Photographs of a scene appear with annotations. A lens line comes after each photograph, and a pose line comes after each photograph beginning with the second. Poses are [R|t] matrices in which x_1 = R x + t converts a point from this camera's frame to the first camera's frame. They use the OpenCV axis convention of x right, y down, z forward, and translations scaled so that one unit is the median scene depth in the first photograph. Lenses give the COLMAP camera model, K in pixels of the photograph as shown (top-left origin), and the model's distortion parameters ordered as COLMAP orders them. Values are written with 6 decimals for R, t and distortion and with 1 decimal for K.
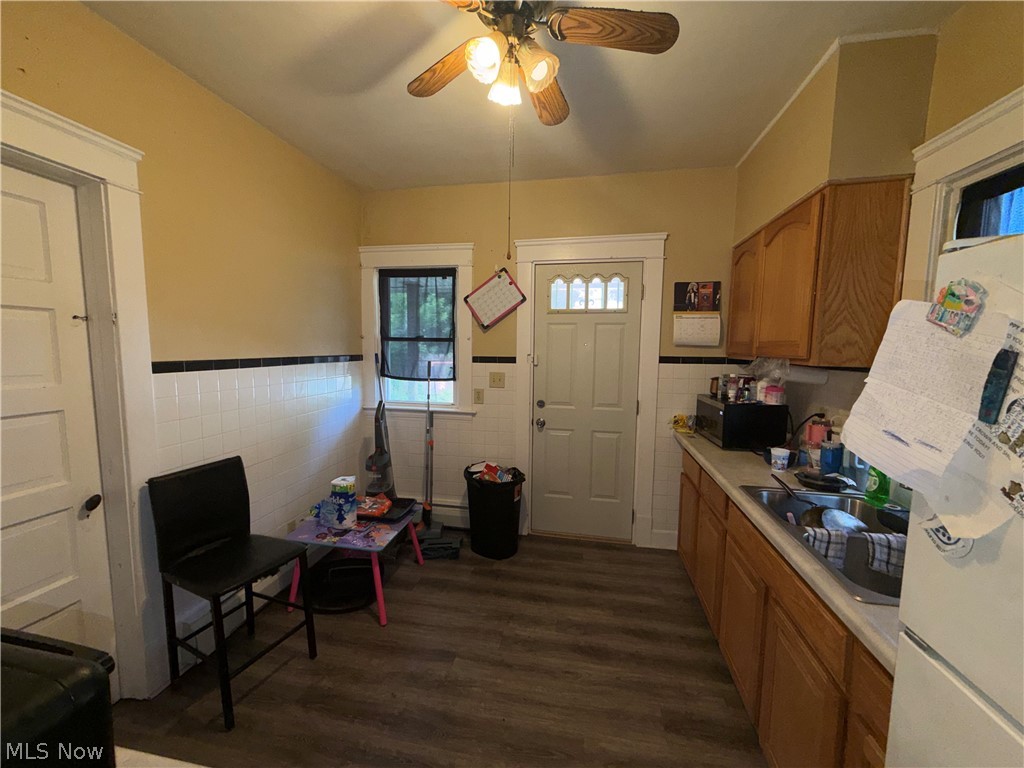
lens RADIAL K [[407.7, 0, 511.0], [0, 407.7, 384.3], [0, 0, 1]] dist [0.000355, 0.000019]
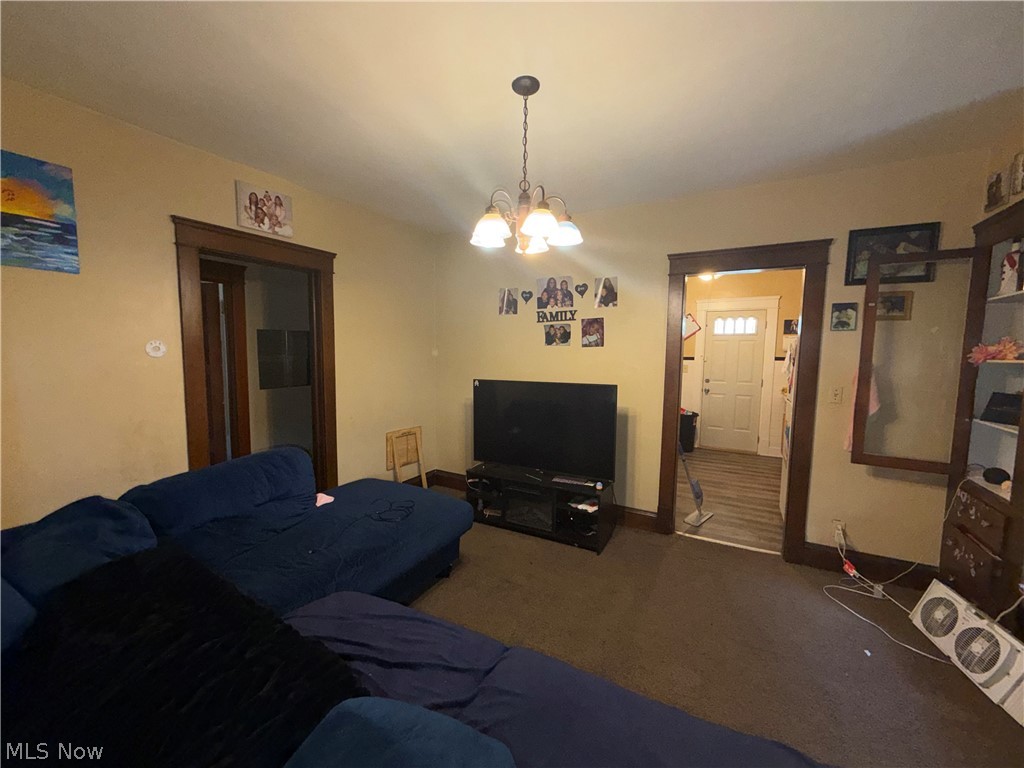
lens RADIAL K [[407.7, 0, 510.9], [0, 407.7, 385.3], [0, 0, 1]] dist [0.000355, 0.000019]
pose [[0.951331, 0.027797, -0.306914, -0.234185], [-0.032510, 0.999419, -0.010253, 0.125282], [0.306451, 0.019732, 0.951682, -1.224671]]
